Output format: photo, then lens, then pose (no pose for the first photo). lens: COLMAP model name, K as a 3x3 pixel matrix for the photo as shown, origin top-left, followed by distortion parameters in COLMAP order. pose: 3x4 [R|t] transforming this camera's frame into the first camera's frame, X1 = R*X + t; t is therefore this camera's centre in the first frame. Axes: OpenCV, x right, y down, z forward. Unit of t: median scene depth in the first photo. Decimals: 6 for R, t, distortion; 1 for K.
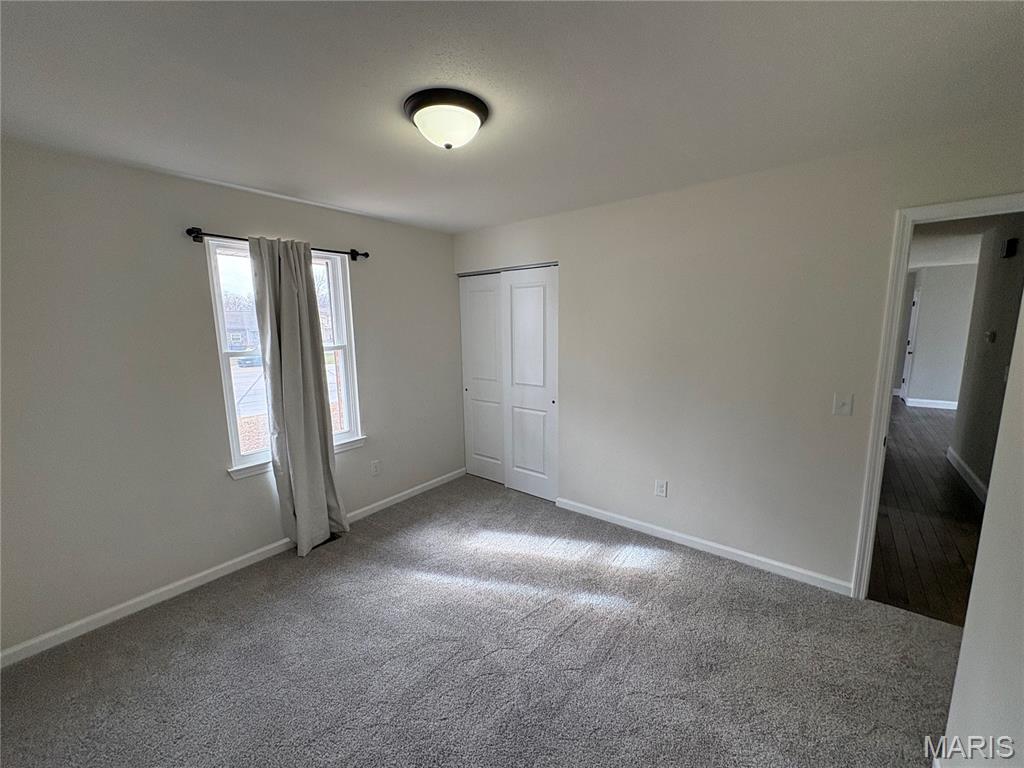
lens RADIAL K [[408.4, 0, 512.0], [0, 408.4, 384.0], [0, 0, 1]] dist [-0.000370, -0.000178]
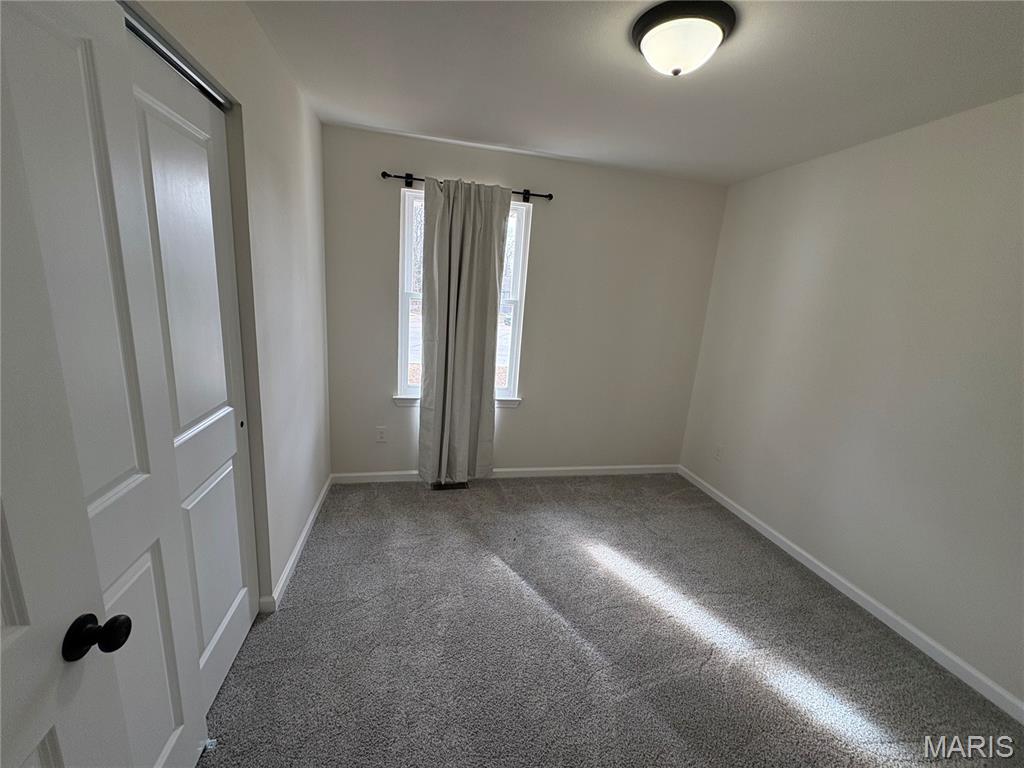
lens RADIAL K [[405.8, 0, 508.8], [0, 405.8, 376.6], [0, 0, 1]] dist [-0.000343, -0.000089]
pose [[0.767898, 0.217295, -0.602591, 0.188596], [-0.180521, 0.975988, 0.121900, -0.034175], [0.614610, 0.015173, 0.788685, 0.235507]]
